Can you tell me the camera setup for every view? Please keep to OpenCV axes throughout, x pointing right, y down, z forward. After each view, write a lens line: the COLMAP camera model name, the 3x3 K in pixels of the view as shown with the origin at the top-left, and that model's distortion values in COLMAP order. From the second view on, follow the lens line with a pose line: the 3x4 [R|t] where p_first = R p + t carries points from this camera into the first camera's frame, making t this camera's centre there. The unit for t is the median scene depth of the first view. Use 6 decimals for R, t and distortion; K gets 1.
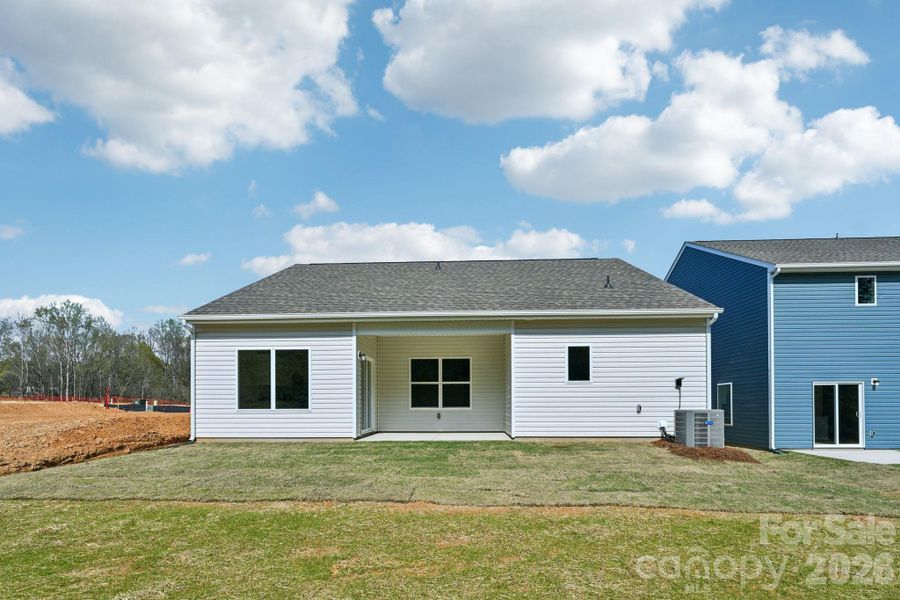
lens RADIAL K [[373.3, 0, 452.3], [0, 373.3, 297.6], [0, 0, 1]] dist [0.000008, -0.000085]
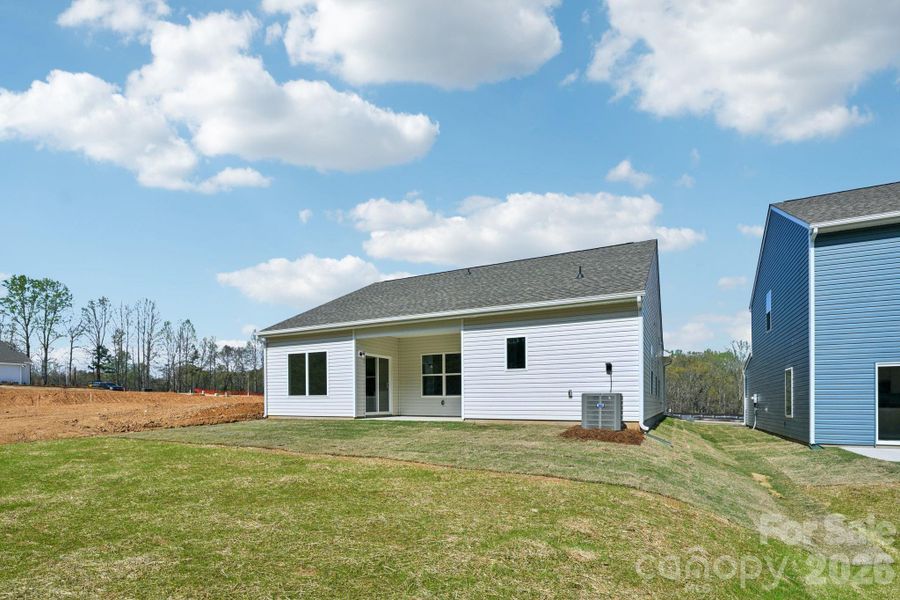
lens RADIAL K [[356.7, 0, 452.9], [0, 356.7, 300.5], [0, 0, 1]] dist [0.000380, 0.000128]
pose [[0.932025, -0.095266, -0.349648, 0.511723], [0.098081, 0.995131, -0.009693, 0.013254], [0.348869, -0.025259, 0.936831, -0.042207]]
